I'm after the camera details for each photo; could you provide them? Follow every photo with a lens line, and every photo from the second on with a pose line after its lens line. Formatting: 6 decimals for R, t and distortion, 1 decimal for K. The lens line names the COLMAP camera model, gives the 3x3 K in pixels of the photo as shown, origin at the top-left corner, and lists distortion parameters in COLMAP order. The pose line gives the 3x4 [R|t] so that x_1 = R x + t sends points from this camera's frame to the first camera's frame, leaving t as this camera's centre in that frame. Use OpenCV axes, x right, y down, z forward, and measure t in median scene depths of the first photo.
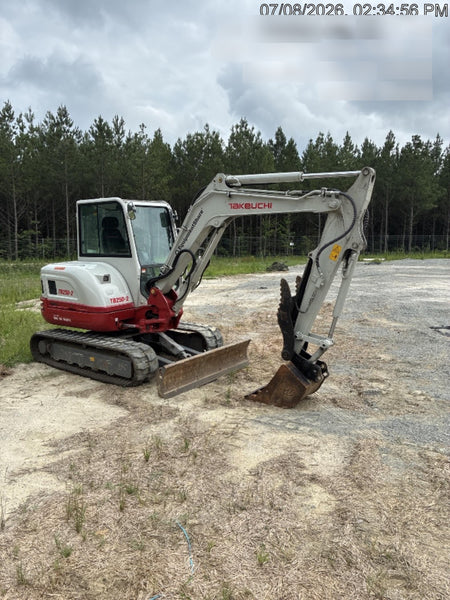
lens RADIAL K [[454.3, 0, 220.7], [0, 454.3, 300.1], [0, 0, 1]] dist [0.035696, -0.039581]
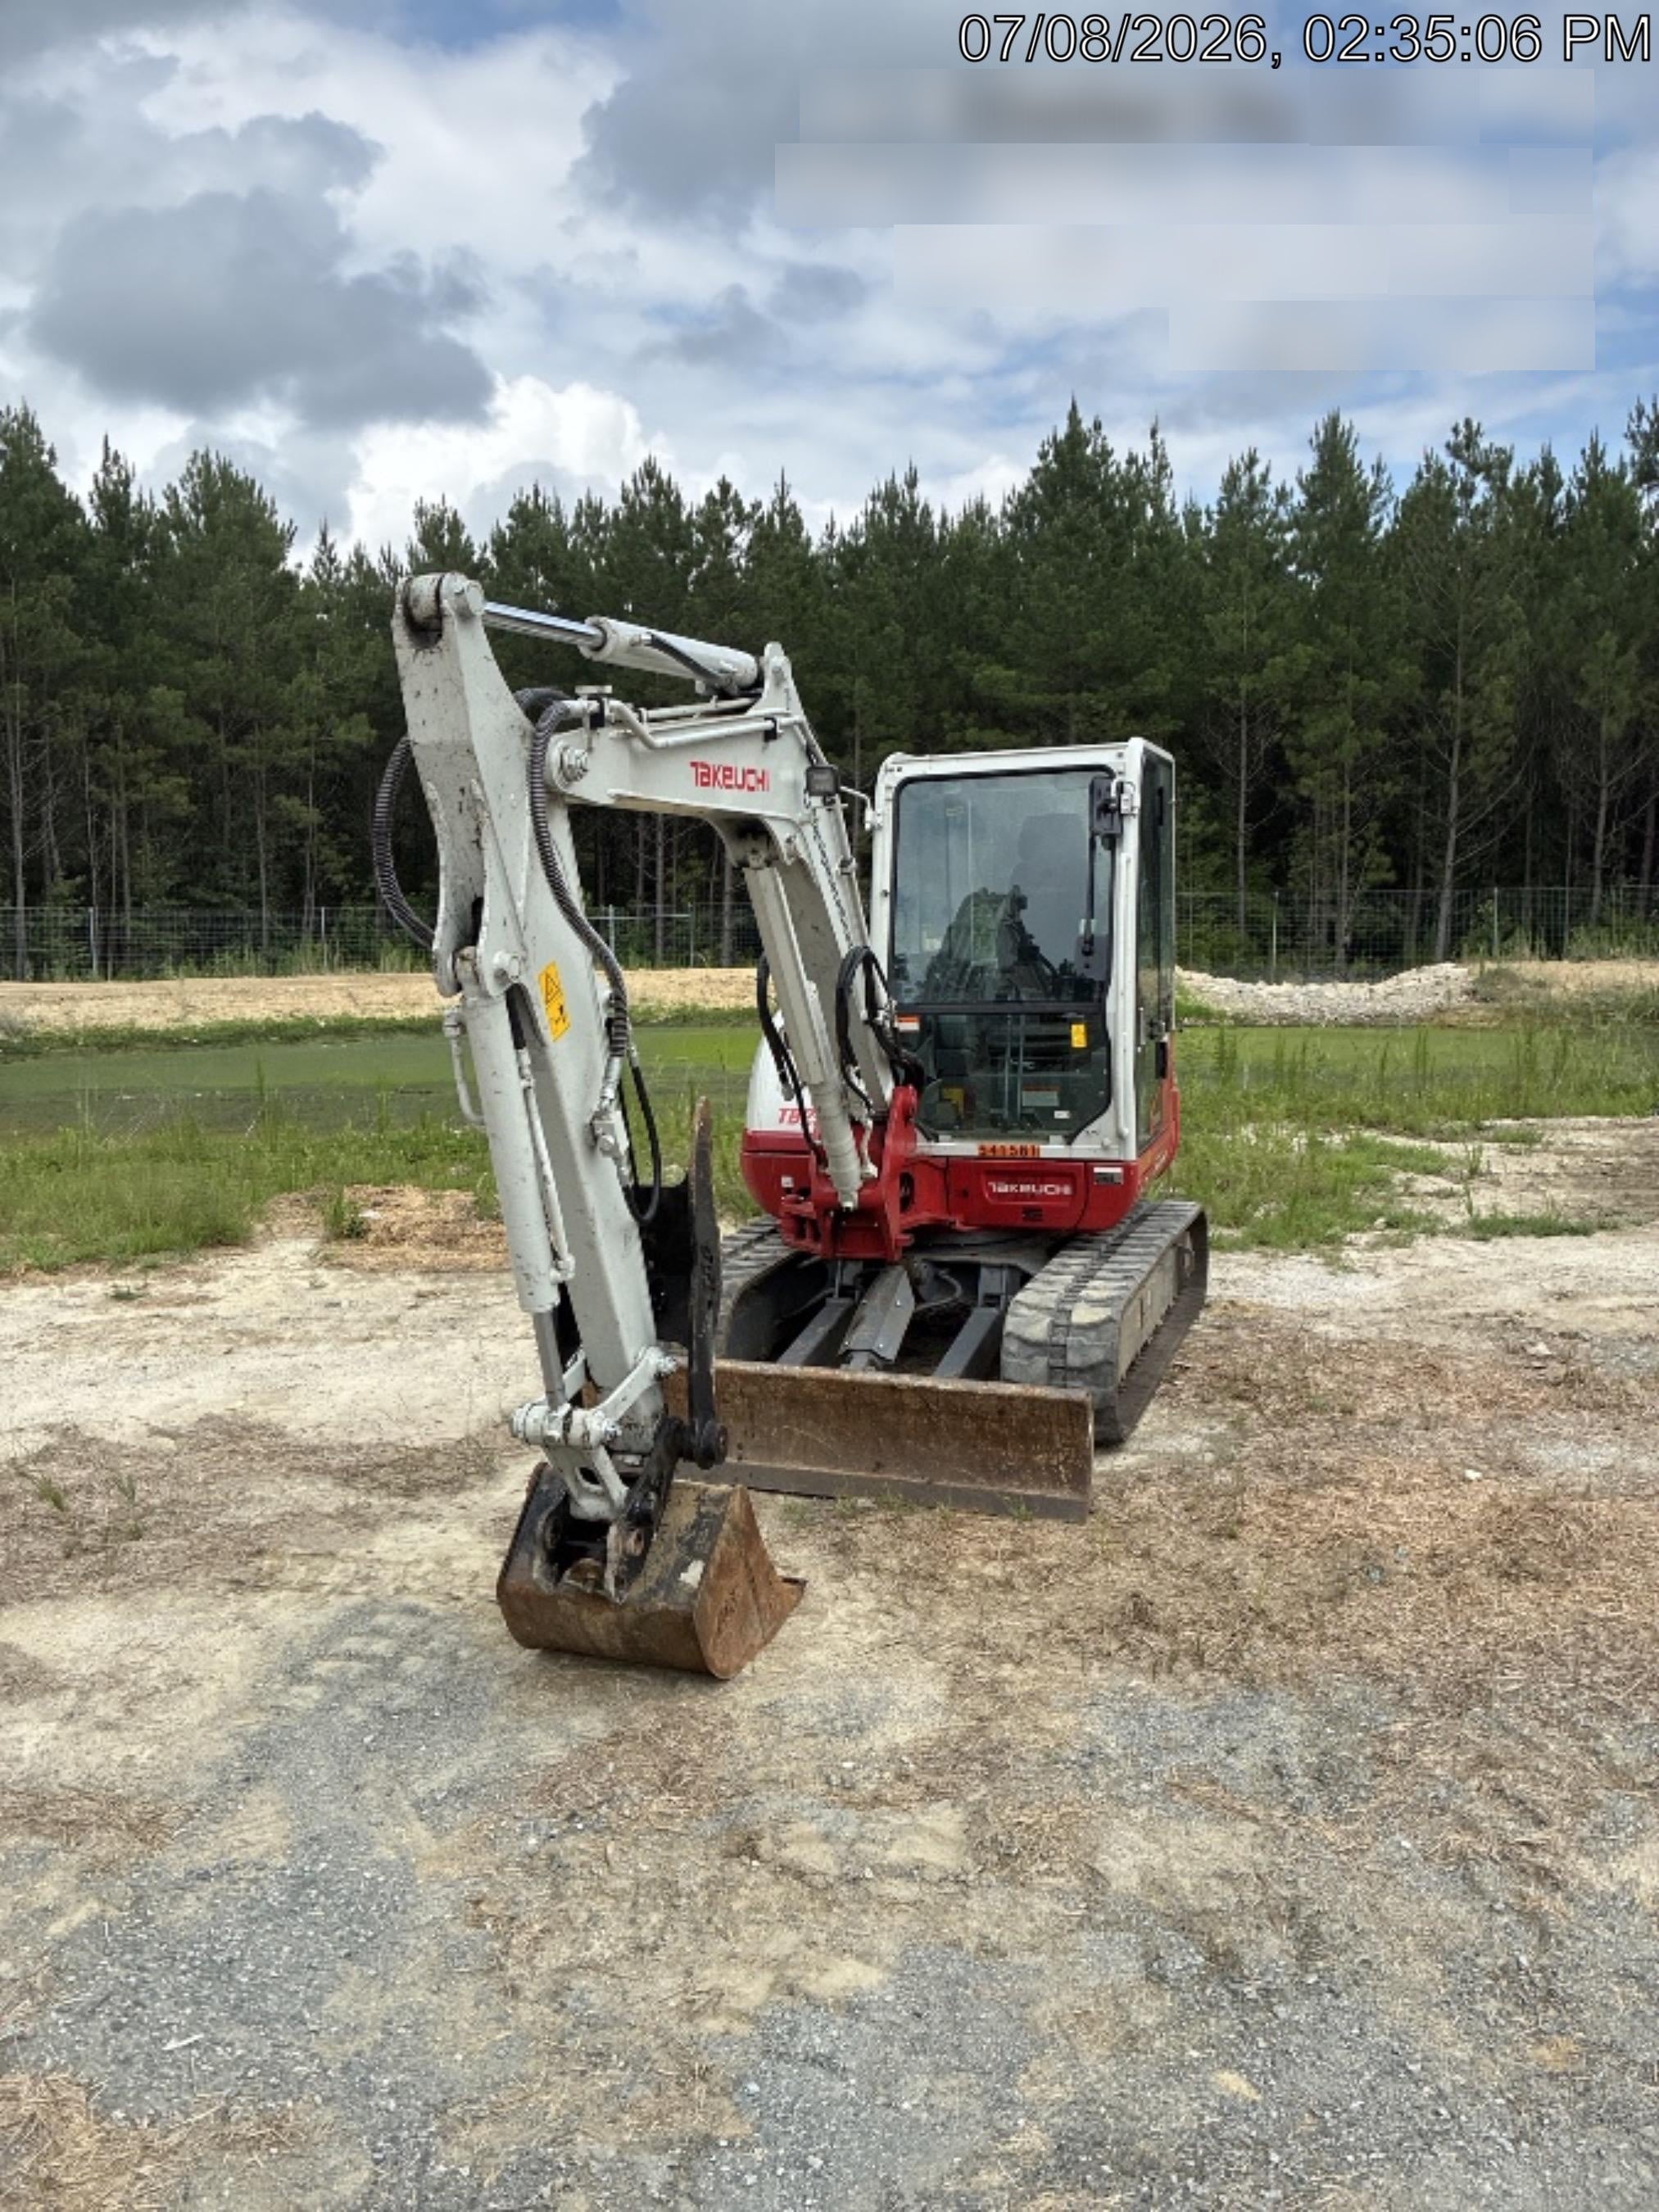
lens RADIAL K [[1674.8, 0, 829.3], [0, 1674.8, 1117.5], [0, 0, 1]] dist [0.035696, -0.039581]
pose [[0.322470, 0.140972, -0.936024, 0.804385], [-0.139184, 0.985162, 0.100422, -0.115089], [0.936291, 0.097896, 0.337306, 0.693101]]
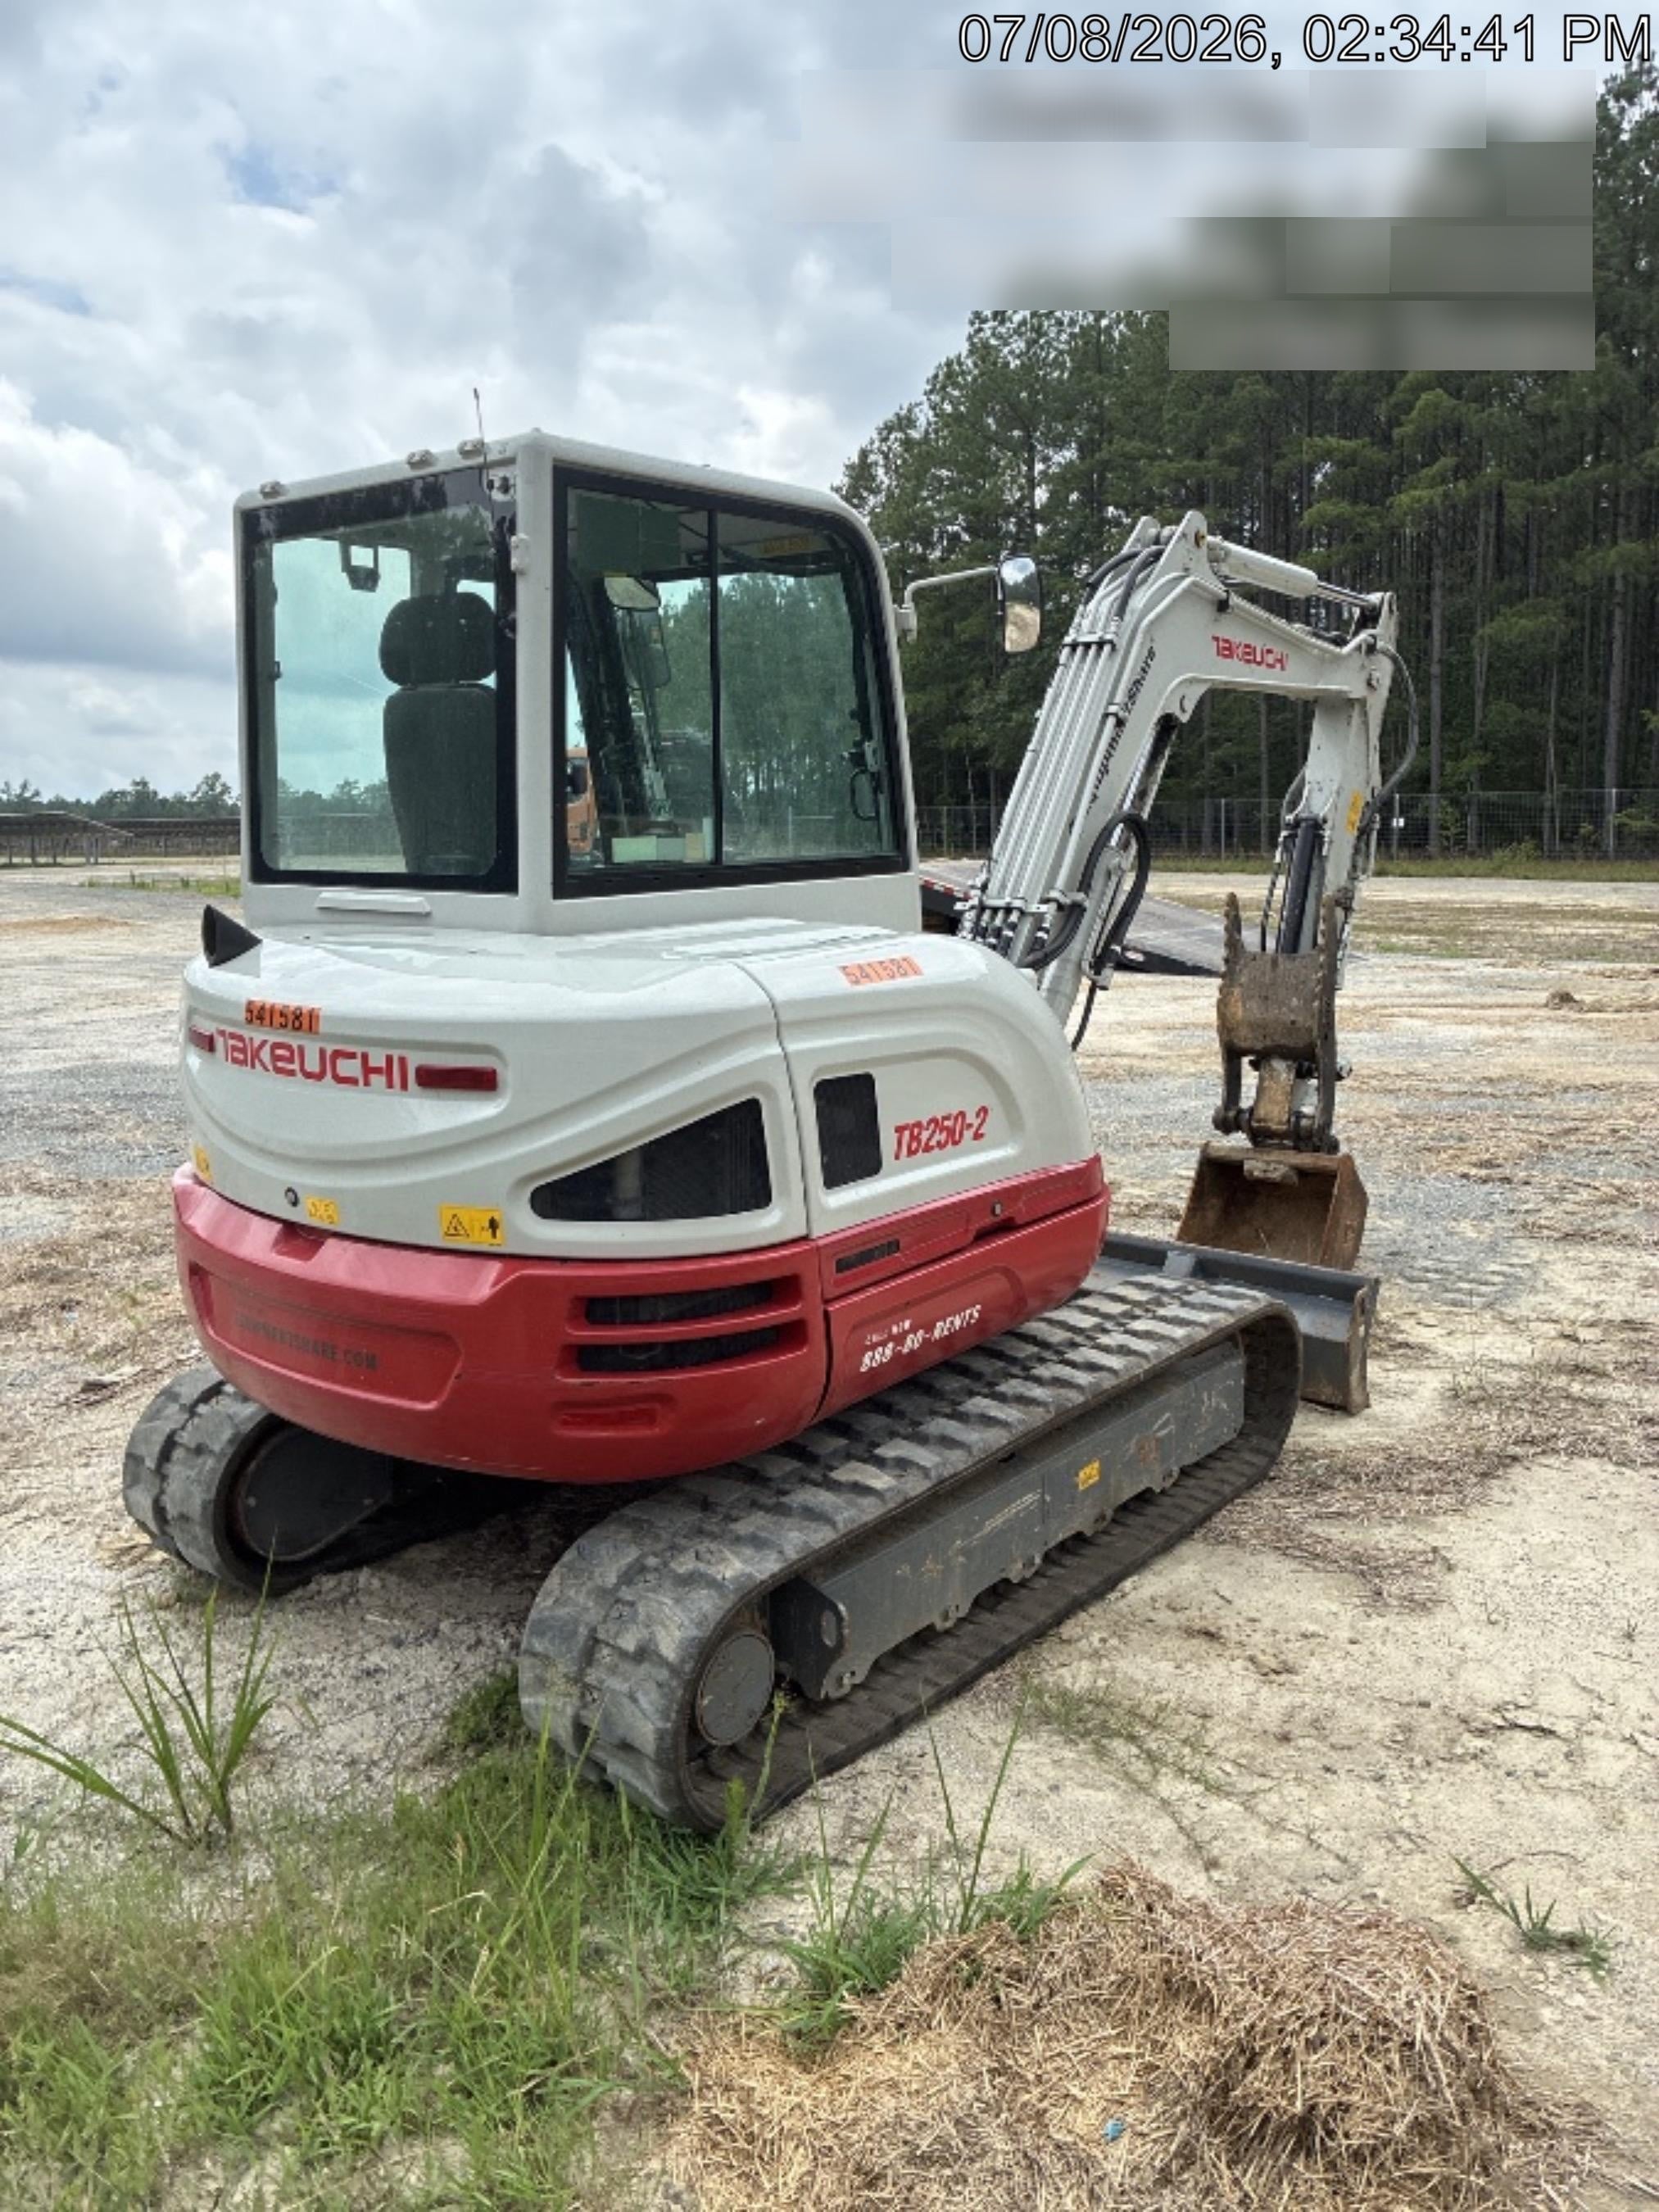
lens RADIAL K [[1674.8, 0, 820.6], [0, 1674.8, 1083.9], [0, 0, 1]] dist [0.035696, -0.039581]
pose [[0.052803, -0.153631, 0.986716, -0.845870], [0.155147, 0.977359, 0.143872, -0.110912], [-0.986479, 0.145489, 0.075443, 0.998442]]
